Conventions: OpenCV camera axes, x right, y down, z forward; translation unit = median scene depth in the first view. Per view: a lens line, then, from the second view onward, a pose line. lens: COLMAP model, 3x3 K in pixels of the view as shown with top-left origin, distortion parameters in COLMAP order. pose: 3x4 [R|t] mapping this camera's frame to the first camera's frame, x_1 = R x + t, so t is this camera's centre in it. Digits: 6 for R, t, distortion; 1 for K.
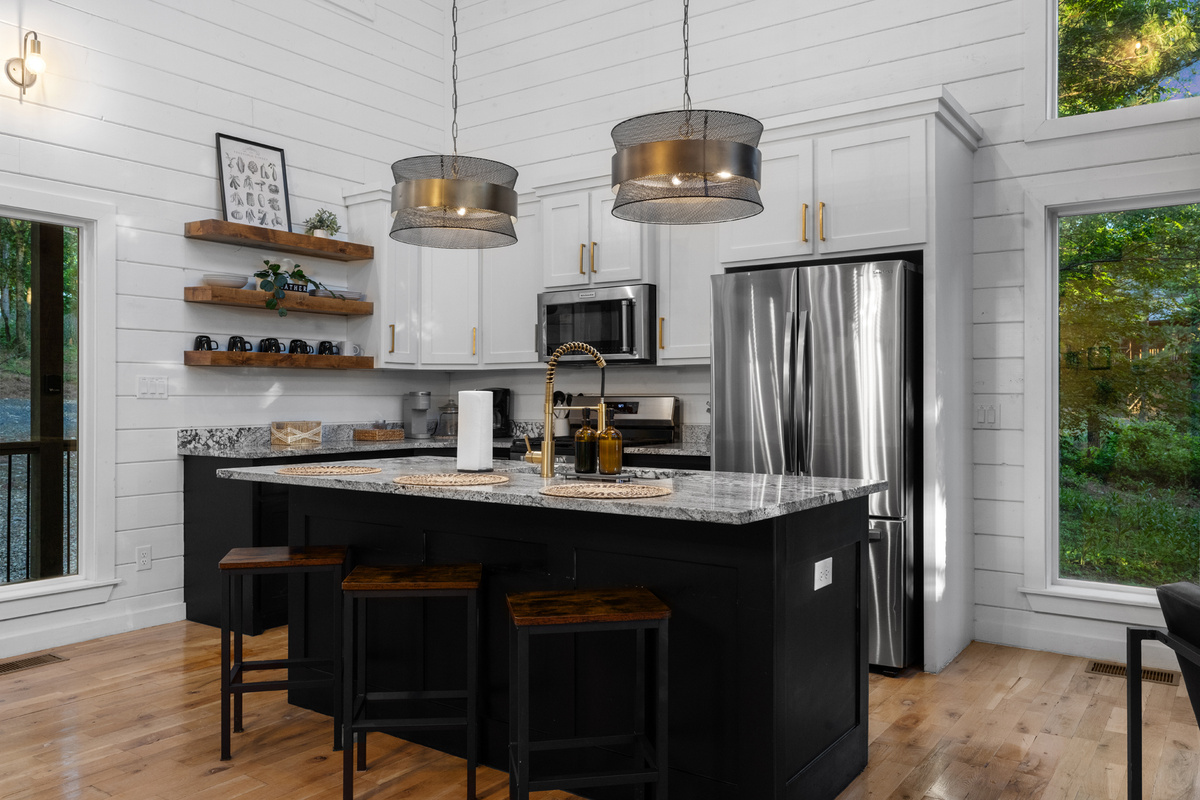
lens RADIAL K [[909.6, 0, 585.6], [0, 909.6, 397.0], [0, 0, 1]] dist [-0.002797, 0.004031]
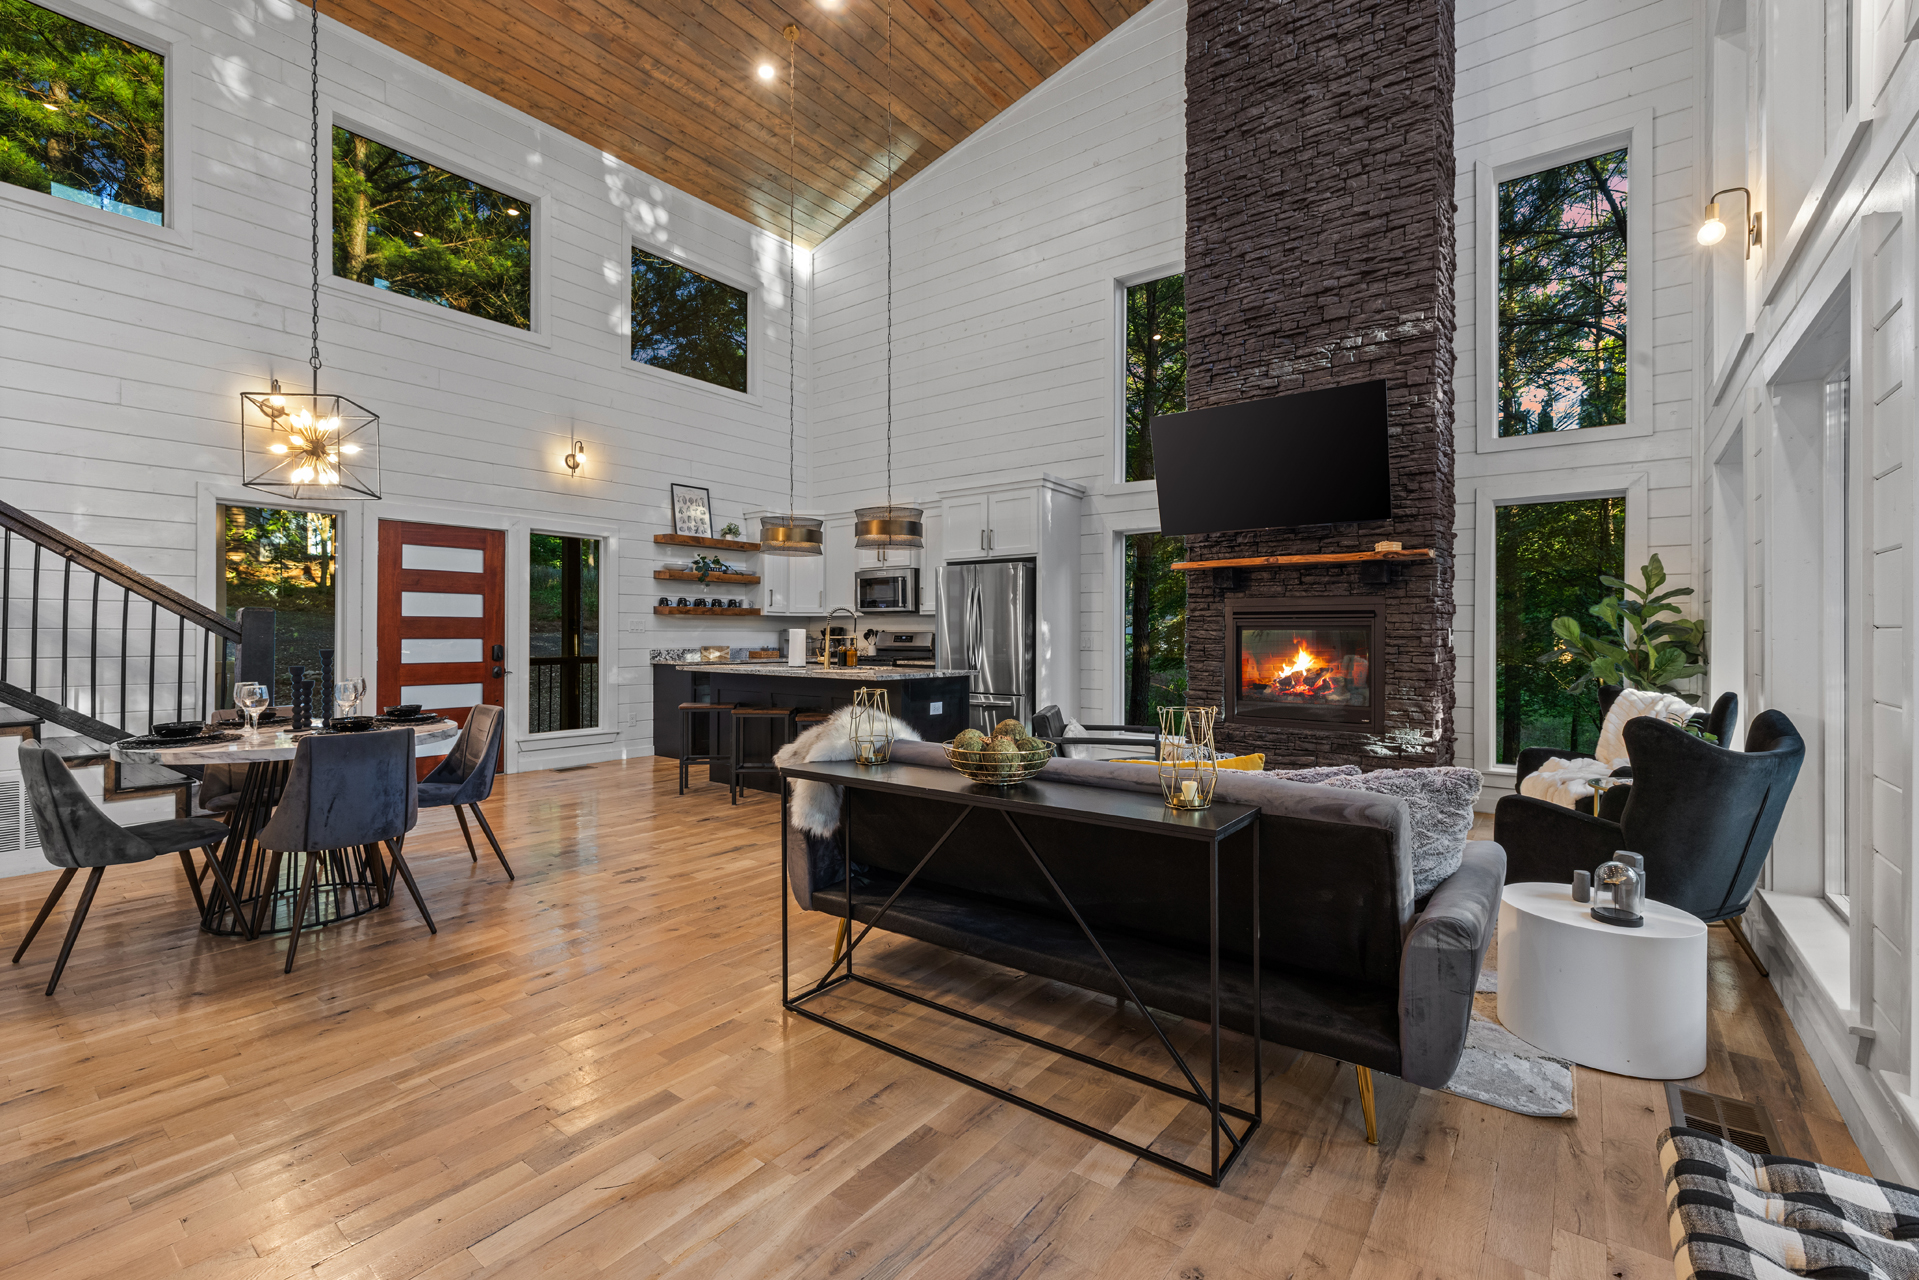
lens RADIAL K [[814.4, 0, 949.0], [0, 814.4, 633.8], [0, 0, 1]] dist [0.002826, -0.000471]
pose [[0.999354, 0.003332, -0.035771, 0.222482], [-0.003289, 0.999994, 0.001252, 0.000138], [0.035775, -0.001133, 0.999359, -0.654359]]
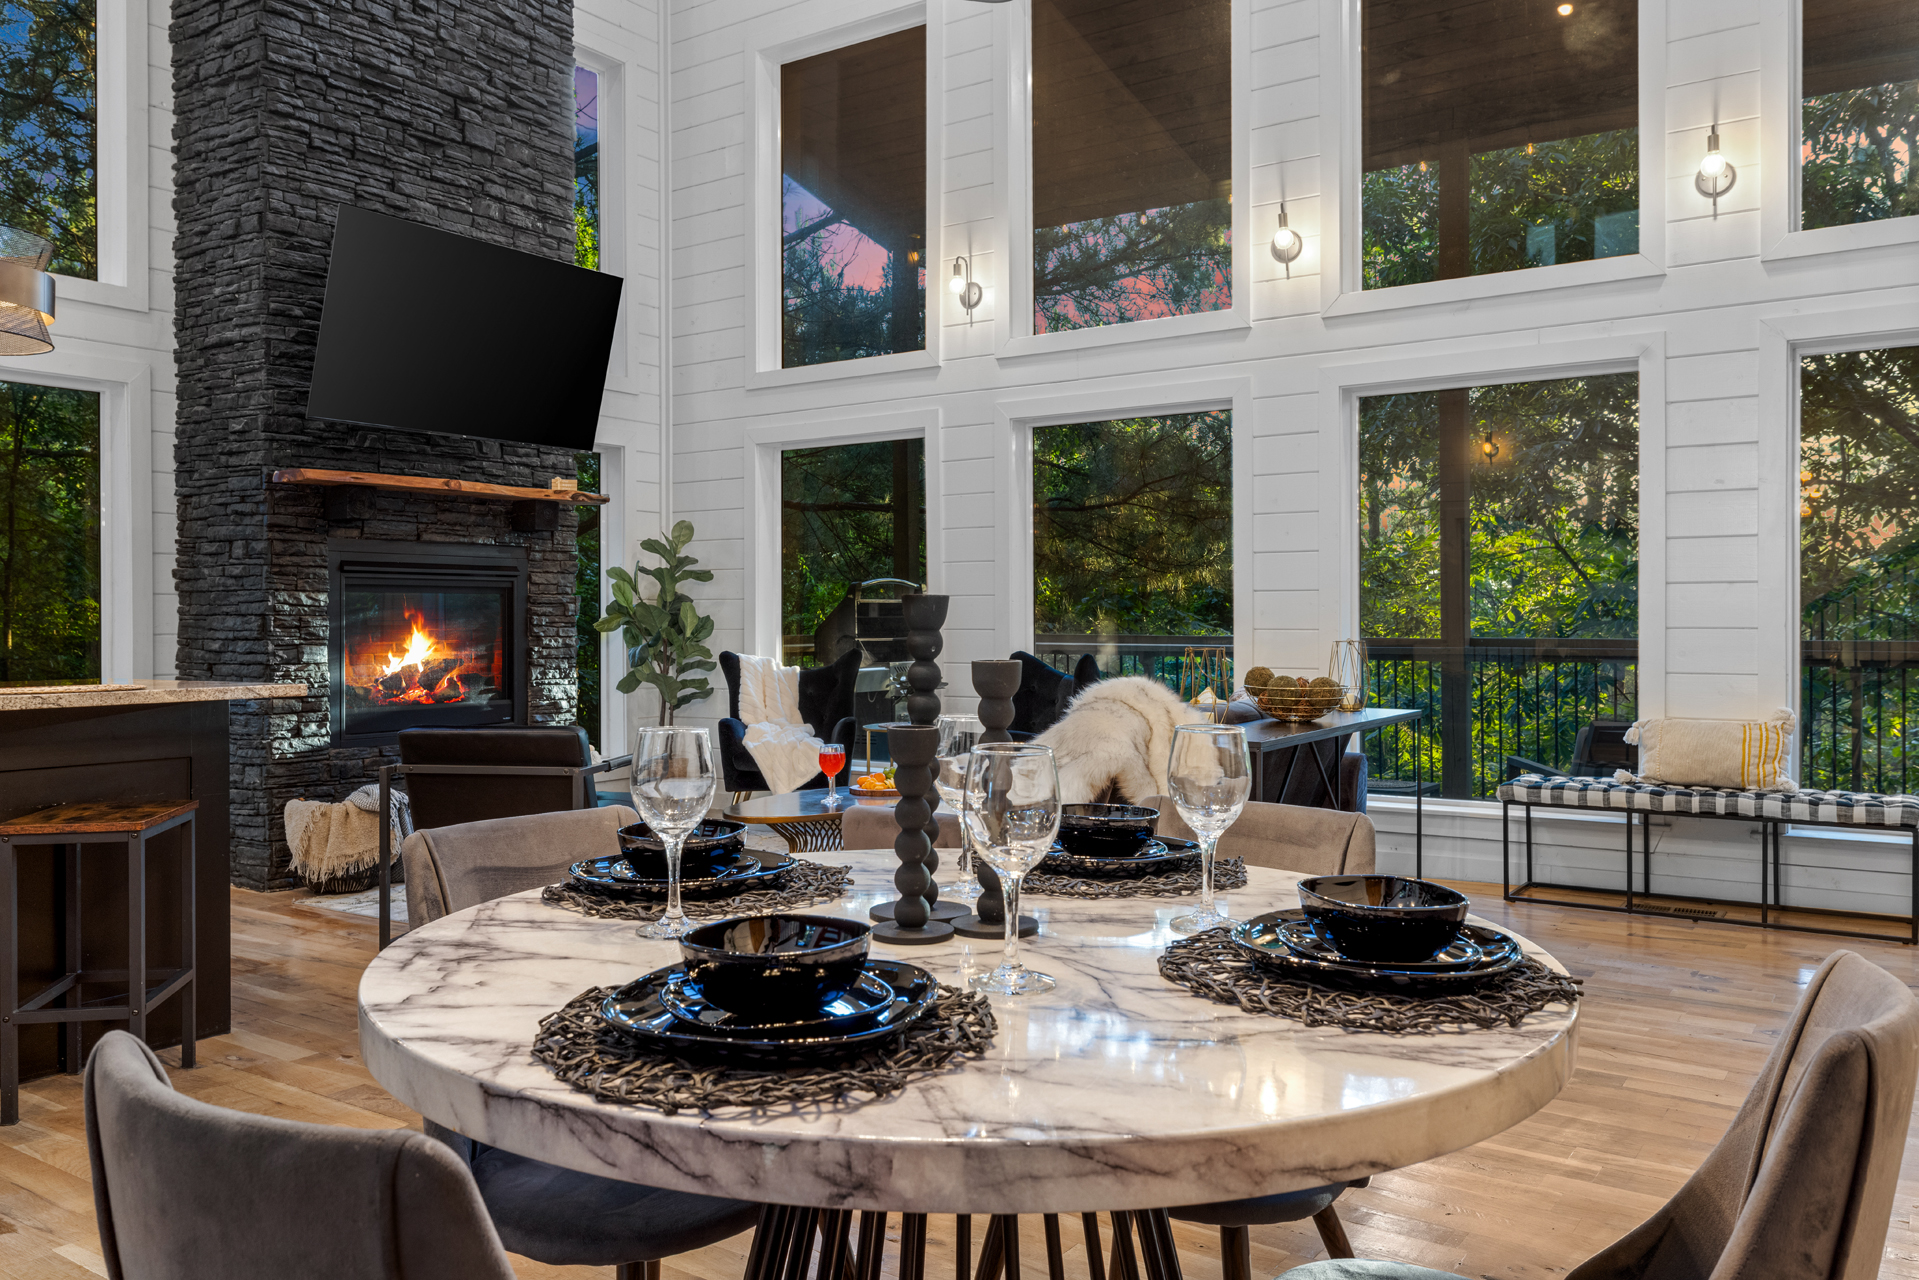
lens RADIAL K [[1454.6, 0, 949.4], [0, 1454.6, 629.4], [0, 0, 1]] dist [-0.002797, 0.004031]
pose [[-0.018999, -0.005309, 0.999805, -0.765132], [0.003385, 0.999980, 0.005374, 0.025262], [-0.999814, 0.003487, -0.018980, 0.119449]]
